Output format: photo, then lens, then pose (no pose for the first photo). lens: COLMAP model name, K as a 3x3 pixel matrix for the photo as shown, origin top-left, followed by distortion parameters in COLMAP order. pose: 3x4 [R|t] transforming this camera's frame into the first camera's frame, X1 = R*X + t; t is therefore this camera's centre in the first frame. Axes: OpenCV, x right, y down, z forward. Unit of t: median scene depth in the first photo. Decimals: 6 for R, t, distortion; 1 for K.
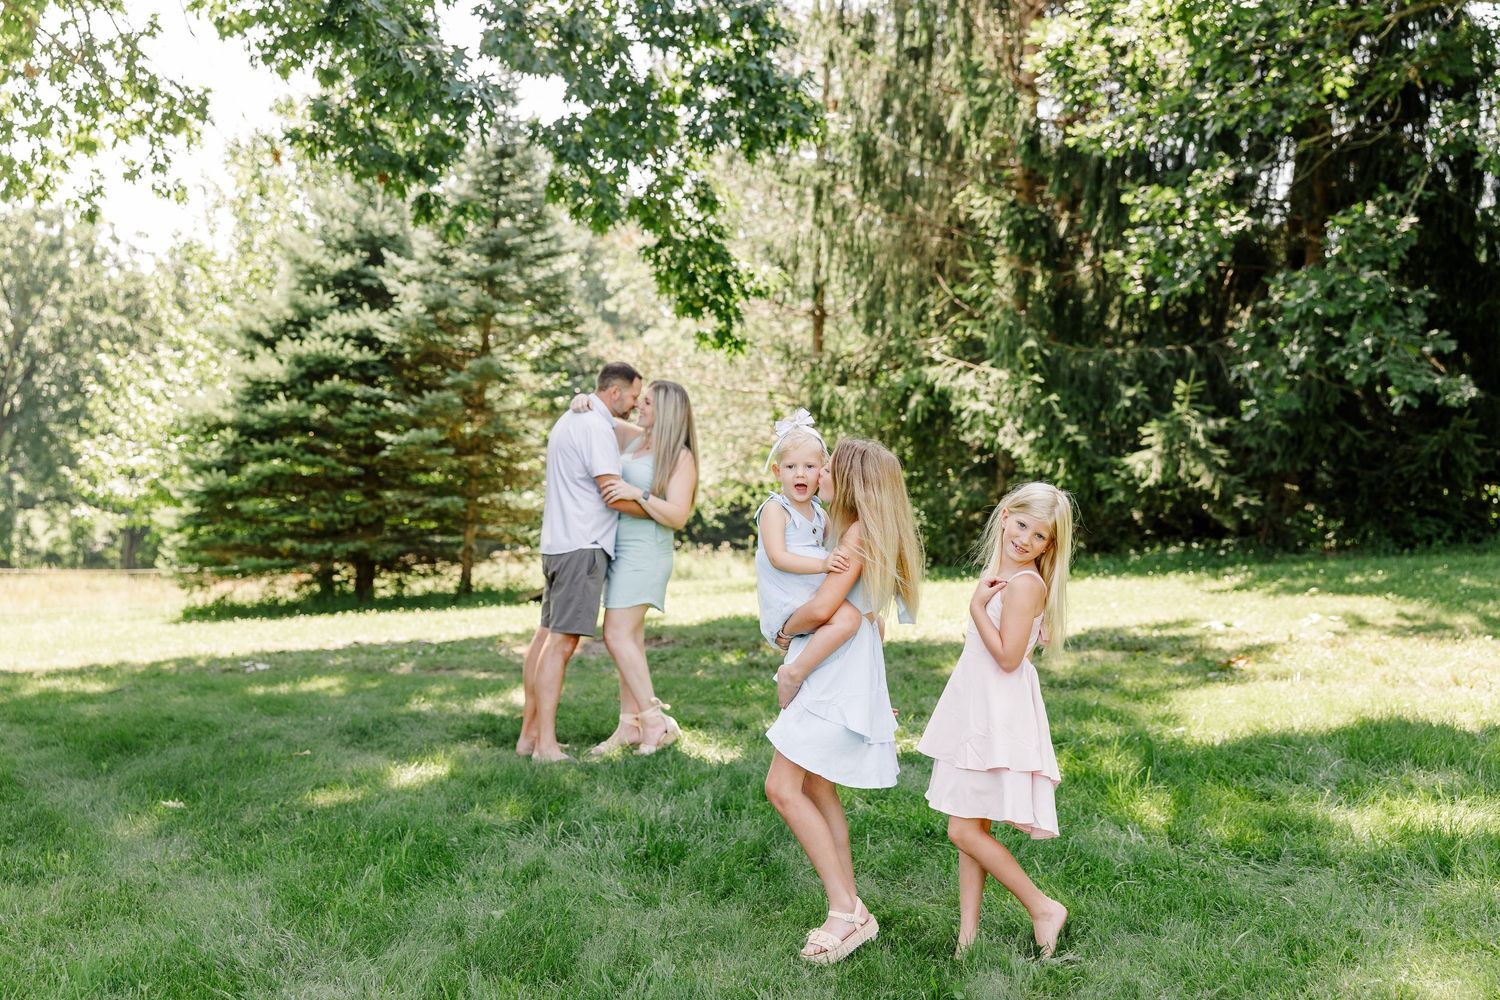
lens RADIAL K [[1869.8, 0, 750.0], [0, 1869.8, 500.0], [0, 0, 1]] dist [-0.022937, -0.027589]
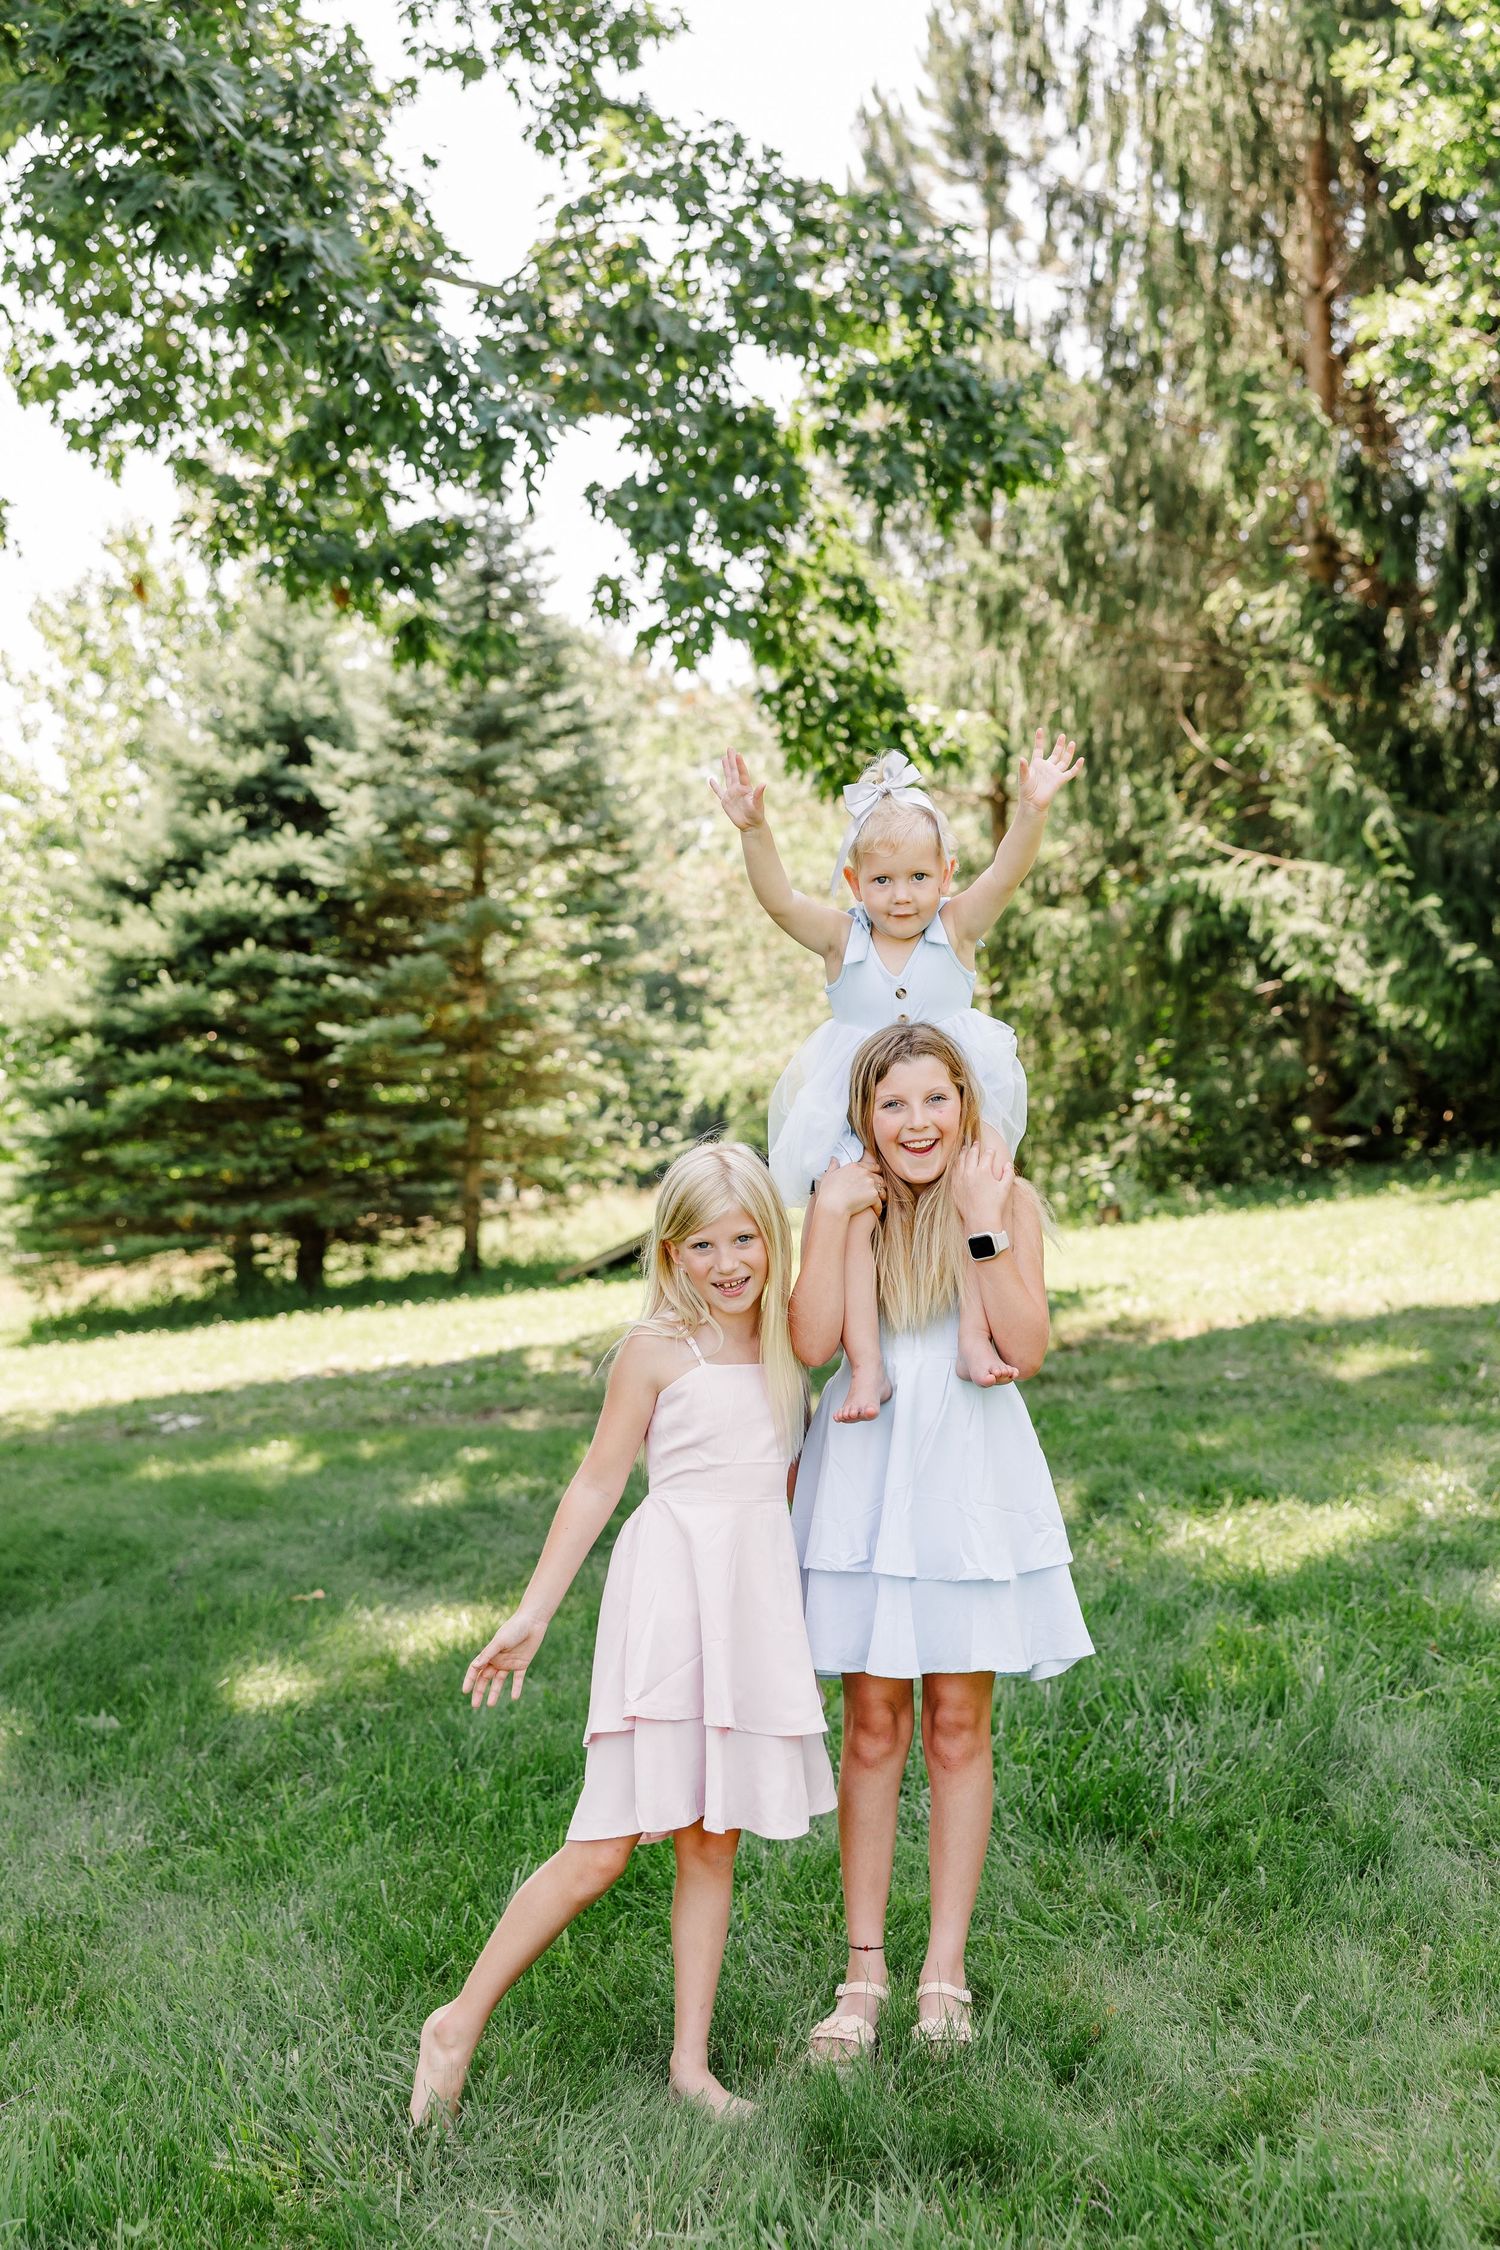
lens RADIAL K [[2782.4, 0, 750.0], [0, 2782.4, 1125.0], [0, 0, 1]] dist [-0.047104, 0.015086]
pose [[0.997743, -0.058718, -0.032582, -0.024789], [0.058983, 0.998233, 0.007238, -0.001066], [0.032099, -0.009143, 0.999443, 0.061741]]
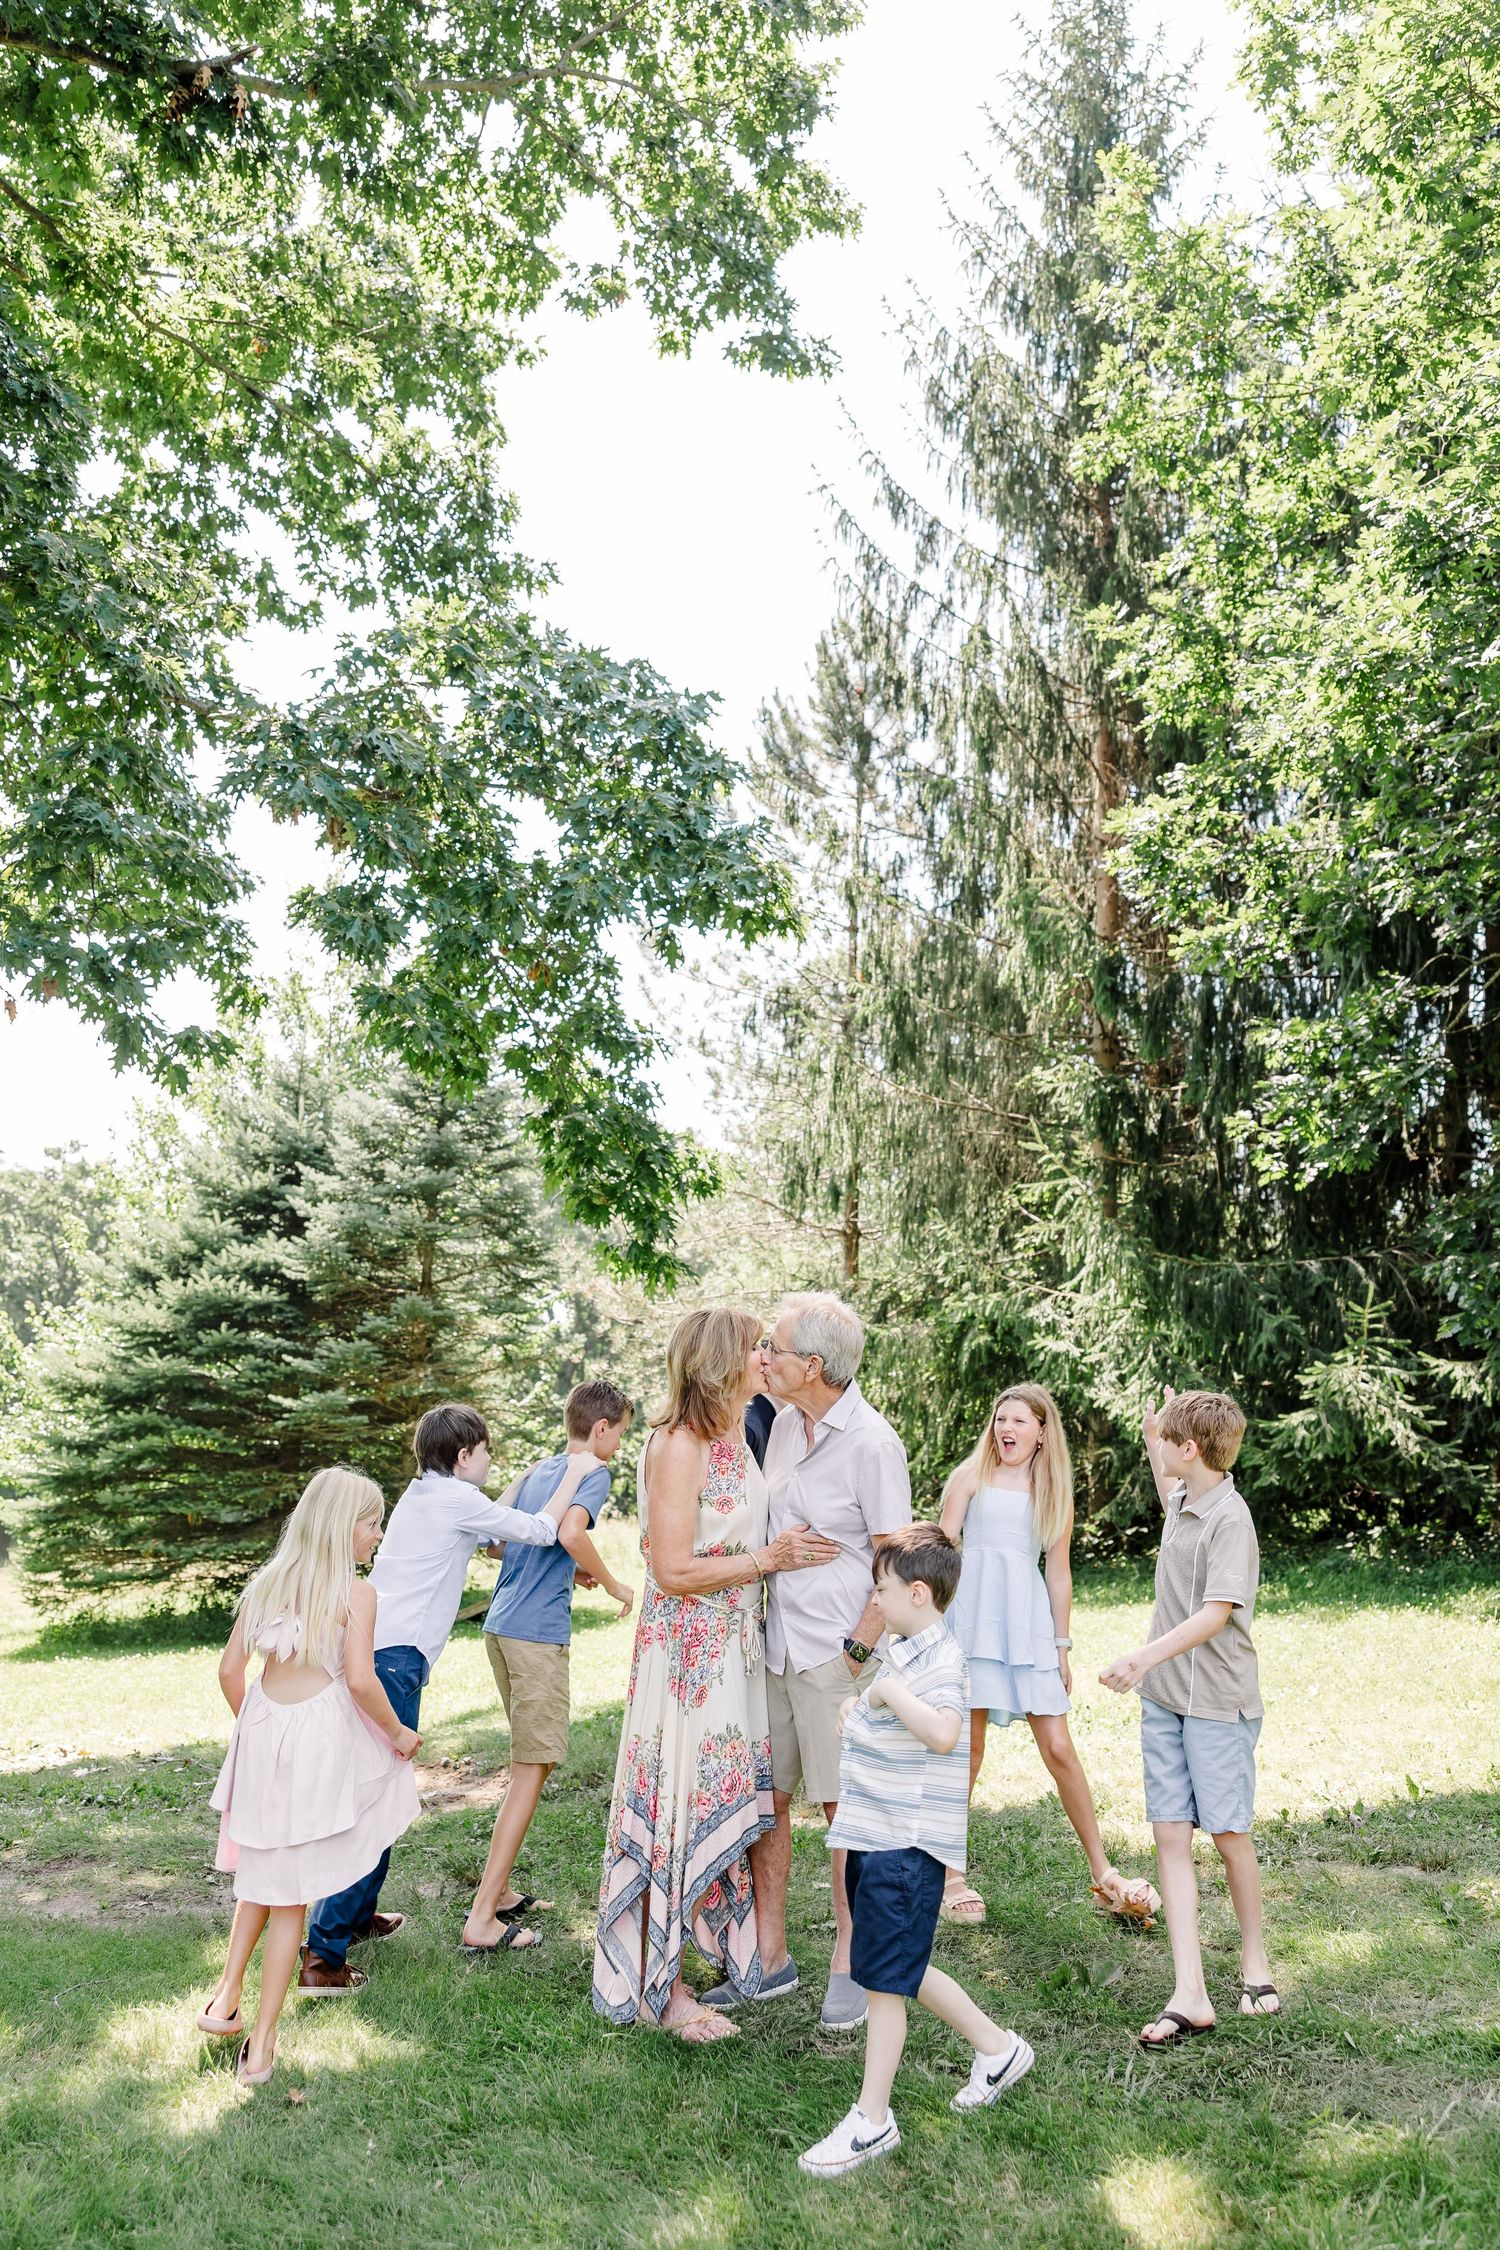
lens RADIAL K [[1883.7, 0, 739.9], [0, 1883.7, 1103.6], [0, 0, 1]] dist [0.014229, -0.003489]
pose [[0.998785, -0.026885, -0.041309, 0.026377], [0.019124, 0.983855, -0.177941, -0.012507], [0.045426, 0.176934, 0.983174, 0.218204]]
